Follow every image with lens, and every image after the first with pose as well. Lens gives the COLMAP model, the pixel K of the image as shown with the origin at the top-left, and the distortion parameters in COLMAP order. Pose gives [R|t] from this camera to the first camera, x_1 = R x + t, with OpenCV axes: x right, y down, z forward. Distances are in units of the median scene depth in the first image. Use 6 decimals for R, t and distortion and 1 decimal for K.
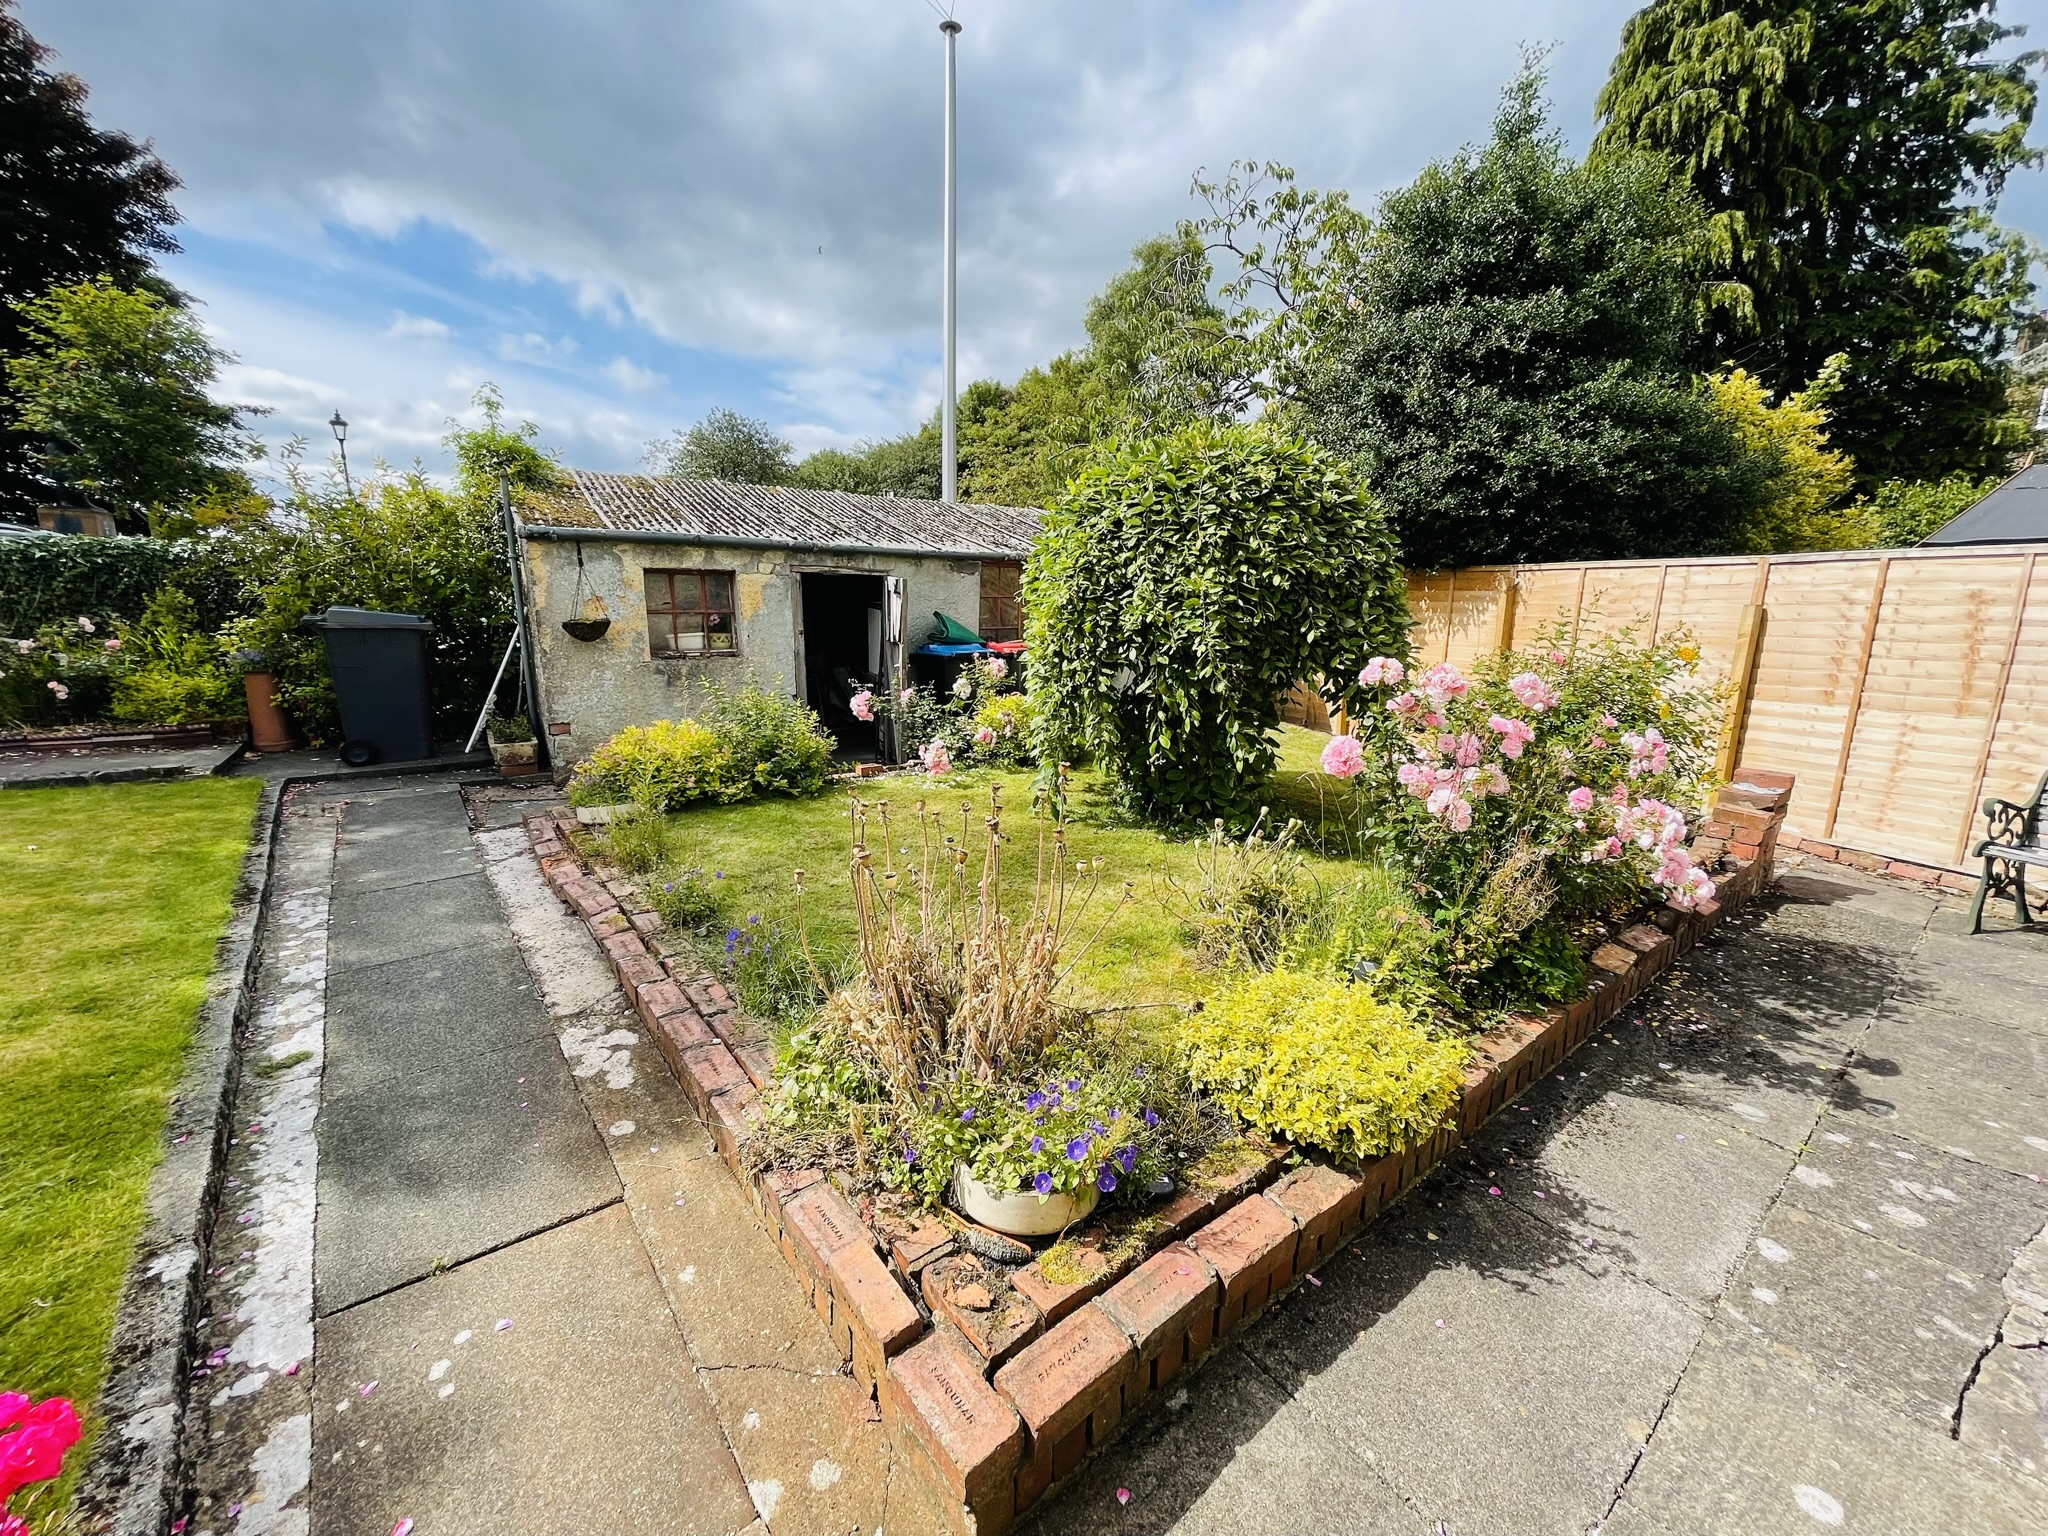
lens RADIAL K [[822.2, 0, 1024.0], [0, 822.2, 768.0], [0, 0, 1]] dist [0.000757, 0.000127]
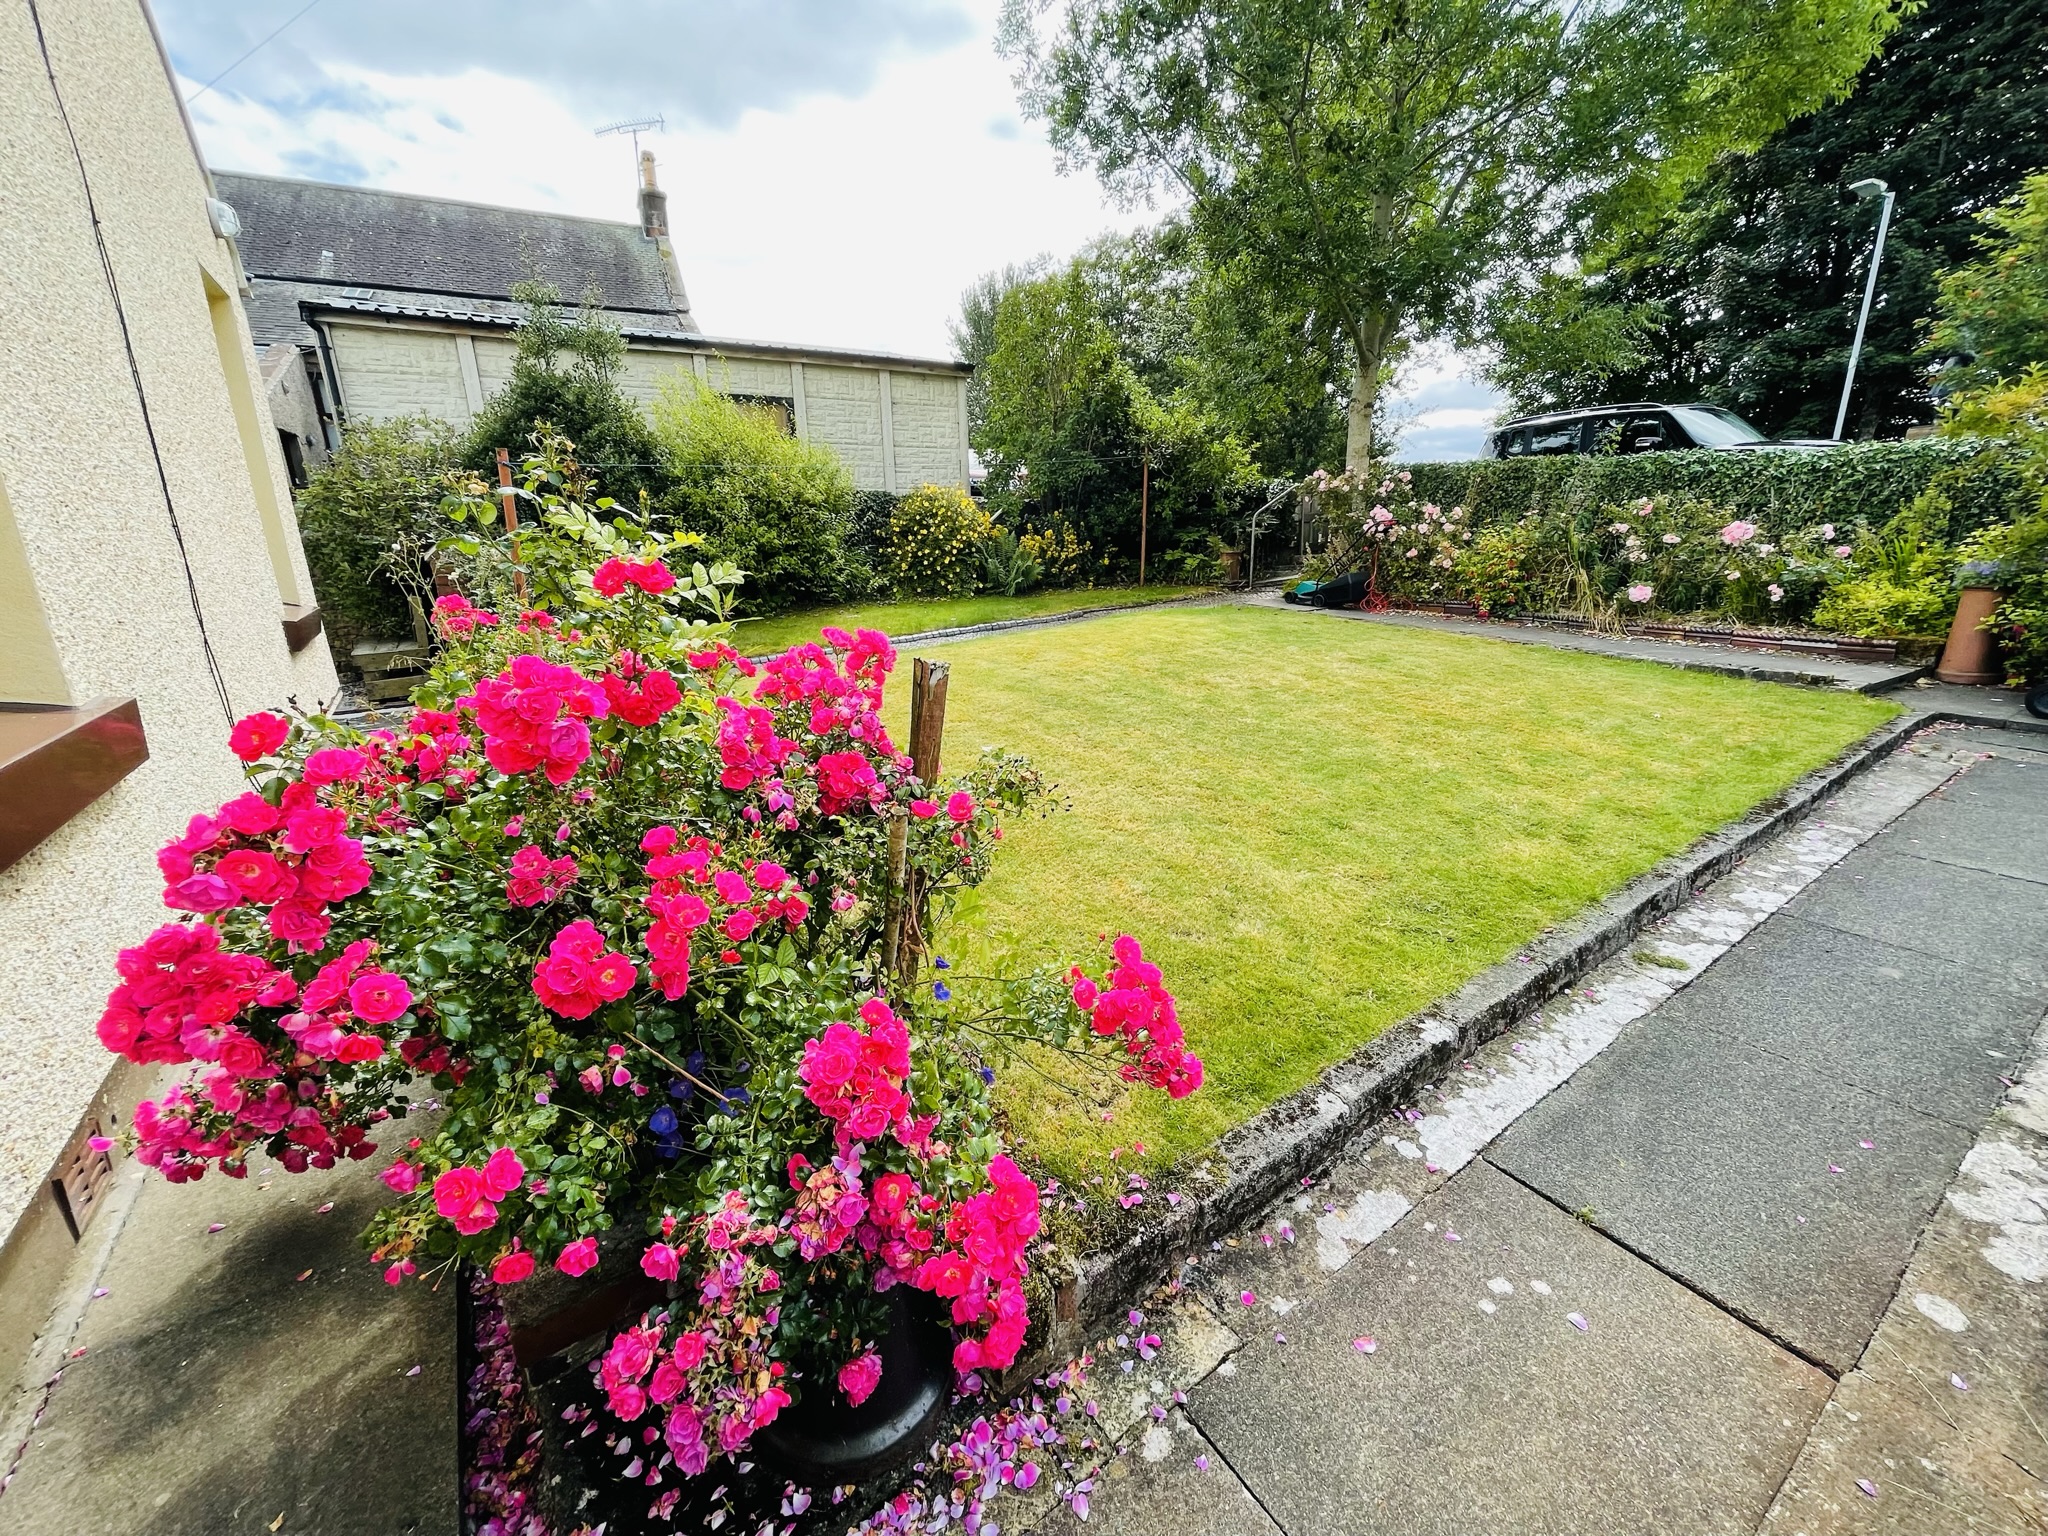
lens RADIAL K [[822.2, 0, 1024.0], [0, 822.2, 768.0], [0, 0, 1]] dist [0.000757, 0.000127]
pose [[-0.094784, 0.264208, -0.959797, 0.065182], [-0.183101, 0.943062, 0.277683, 0.009450], [0.978514, 0.202060, -0.041010, 0.295190]]
